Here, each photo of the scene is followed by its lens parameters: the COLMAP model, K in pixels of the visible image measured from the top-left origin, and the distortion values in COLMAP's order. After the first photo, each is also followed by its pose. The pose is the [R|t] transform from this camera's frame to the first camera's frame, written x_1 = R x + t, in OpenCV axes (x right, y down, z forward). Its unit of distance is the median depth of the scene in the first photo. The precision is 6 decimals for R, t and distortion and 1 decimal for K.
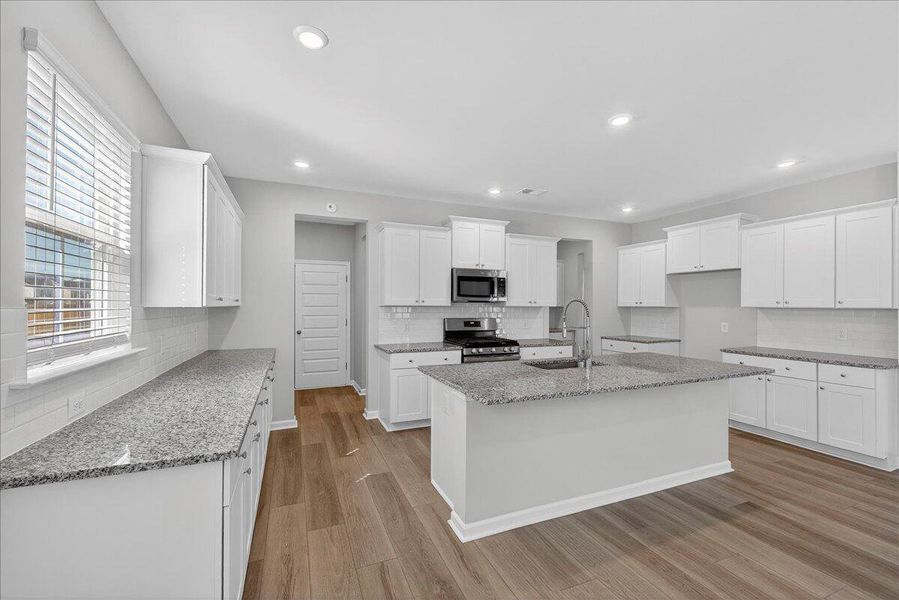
lens RADIAL K [[372.2, 0, 441.7], [0, 372.2, 303.6], [0, 0, 1]] dist [-0.000601, -0.000449]
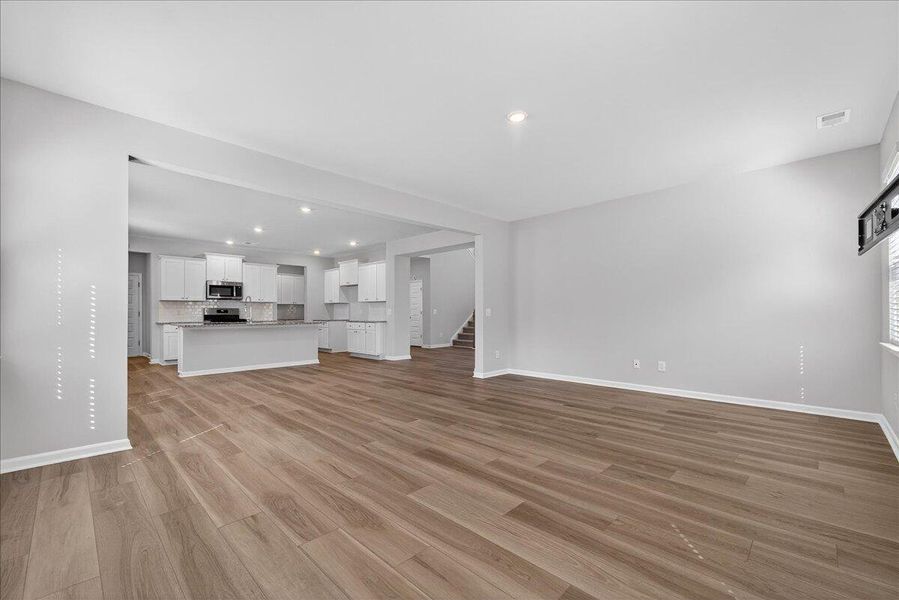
lens RADIAL K [[372.2, 0, 443.1], [0, 372.2, 312.6], [0, 0, 1]] dist [-0.000601, -0.000449]
pose [[0.918366, -0.010076, 0.395603, 0.387913], [0.007728, 0.999942, 0.007528, 0.061053], [-0.395656, -0.003857, 0.918391, -1.211935]]
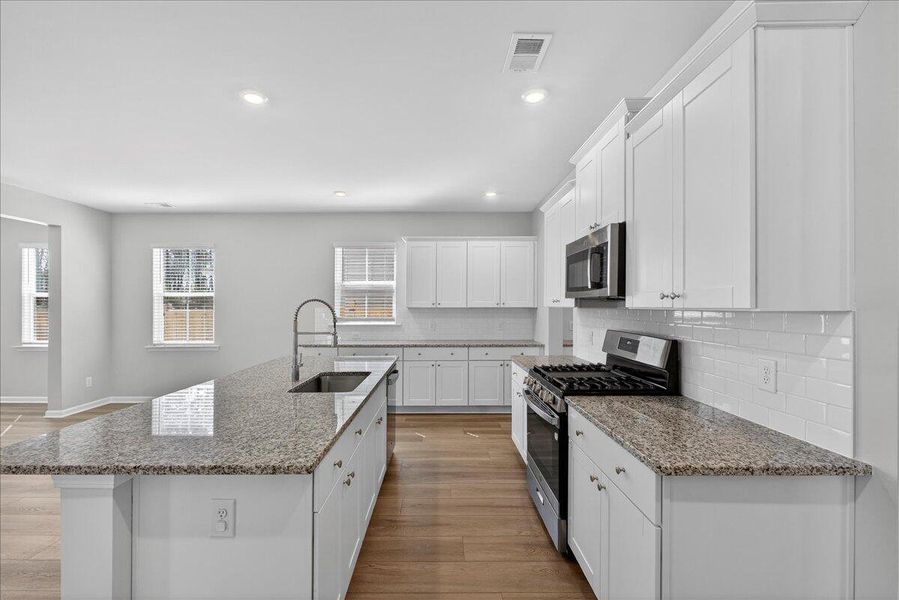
lens RADIAL K [[372.2, 0, 441.7], [0, 372.2, 304.5], [0, 0, 1]] dist [-0.000601, -0.000449]
pose [[-0.365763, -0.009159, -0.930663, 0.684125], [0.002217, 0.999940, -0.010713, 0.007511], [0.930705, -0.005982, -0.365721, 1.047544]]
